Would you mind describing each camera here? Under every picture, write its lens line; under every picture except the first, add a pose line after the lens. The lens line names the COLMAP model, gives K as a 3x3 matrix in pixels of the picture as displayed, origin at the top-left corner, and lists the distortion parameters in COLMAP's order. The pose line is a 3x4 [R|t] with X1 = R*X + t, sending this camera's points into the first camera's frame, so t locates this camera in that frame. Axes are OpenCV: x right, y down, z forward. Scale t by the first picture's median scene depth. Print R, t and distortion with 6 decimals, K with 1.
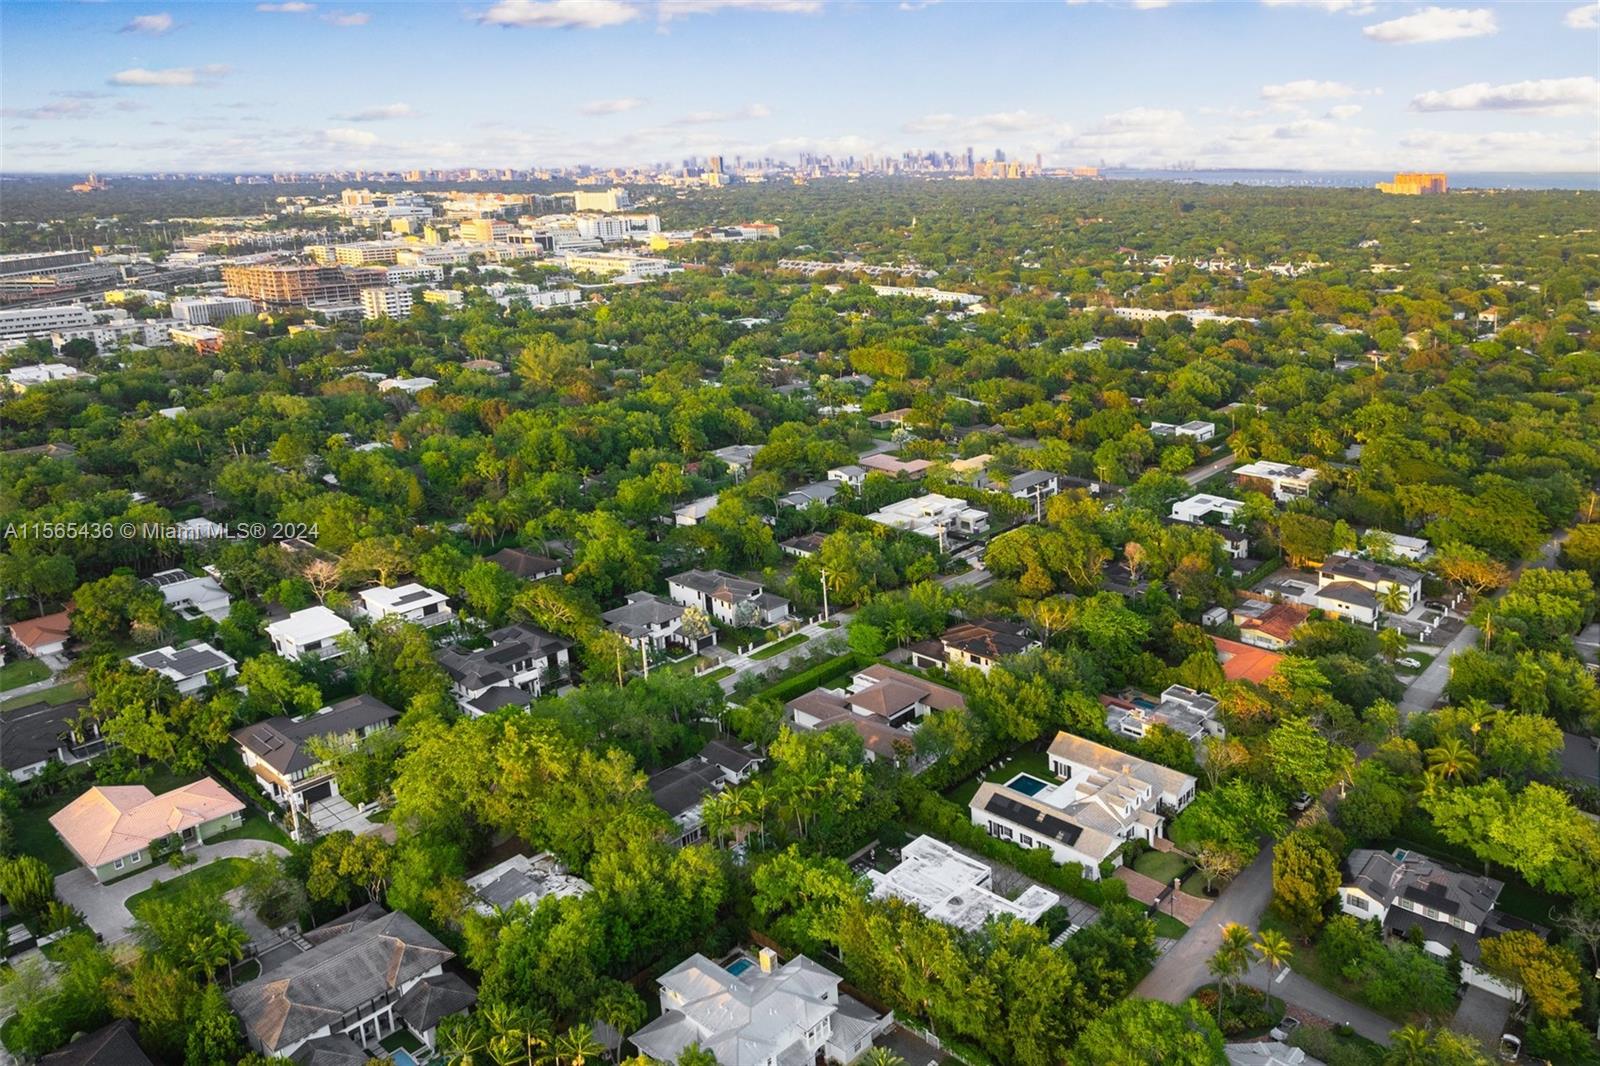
lens RADIAL K [[1123.7, 0, 800.6], [0, 1123.7, 532.9], [0, 0, 1]] dist [-0.031153, 0.009307]
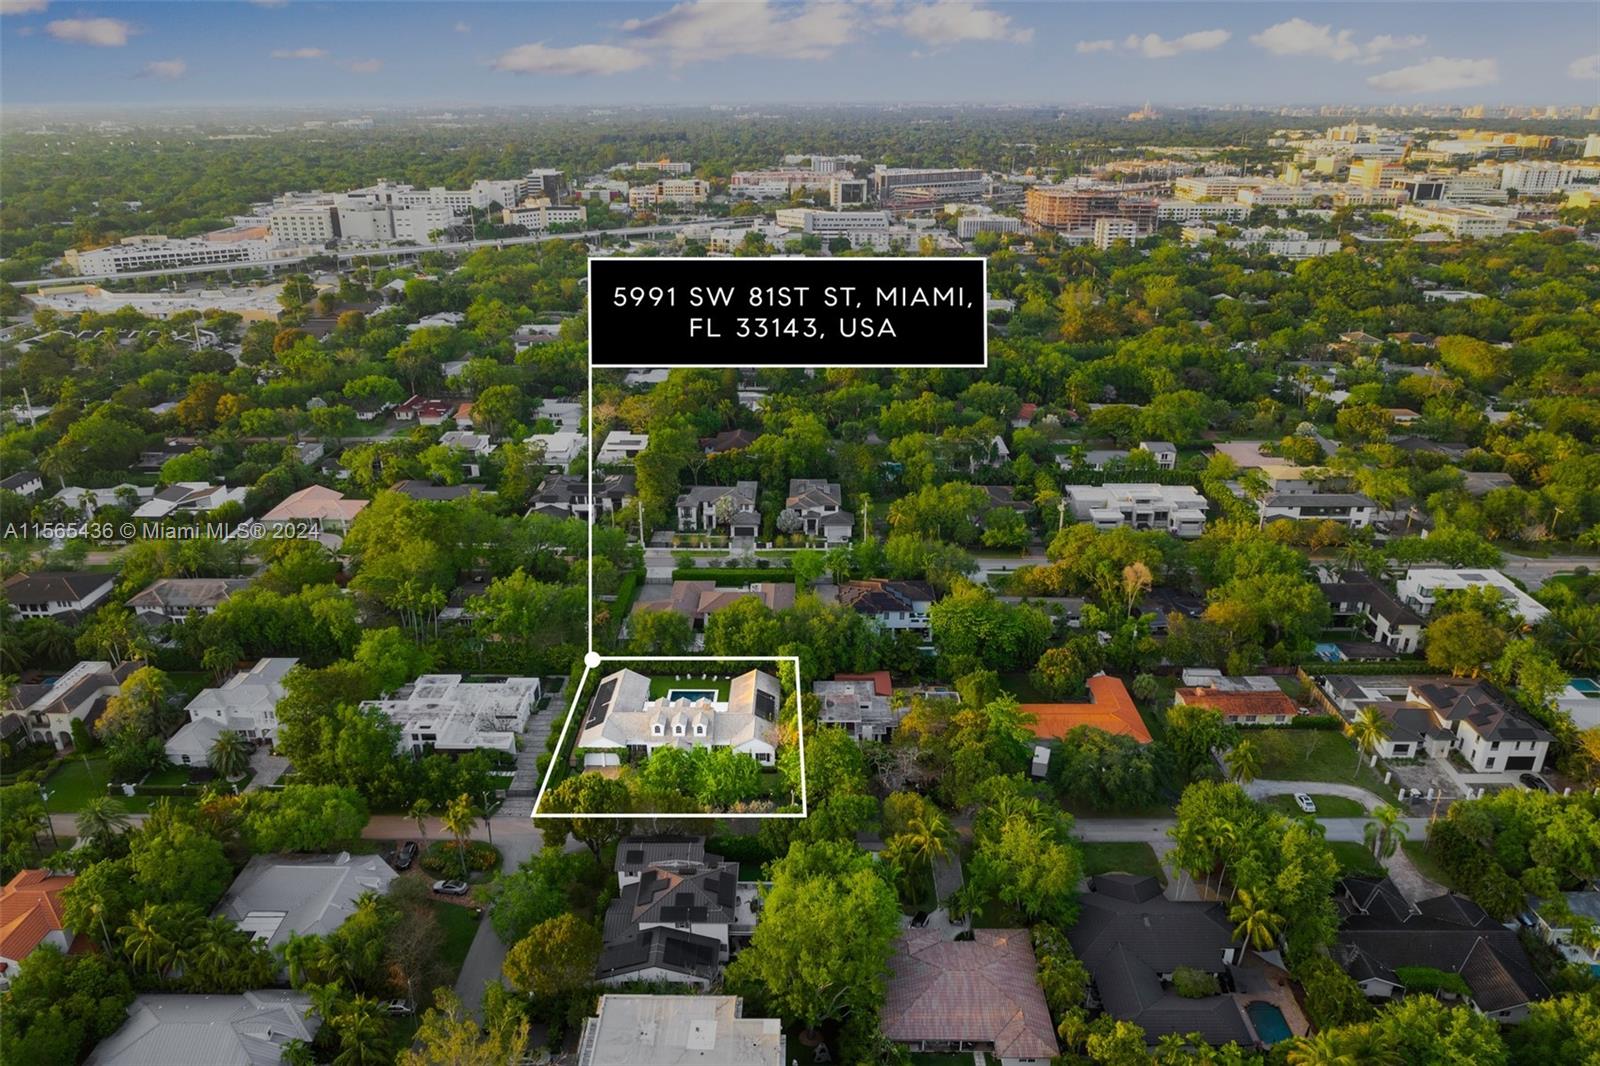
lens RADIAL K [[1123.7, 0, 800.5], [0, 1123.7, 533.3], [0, 0, 1]] dist [-0.031153, 0.009307]
pose [[0.670576, 0.267682, -0.691862, 0.529630], [-0.229499, 0.961734, 0.149658, -0.060399], [0.705449, 0.058424, 0.706349, 0.166539]]
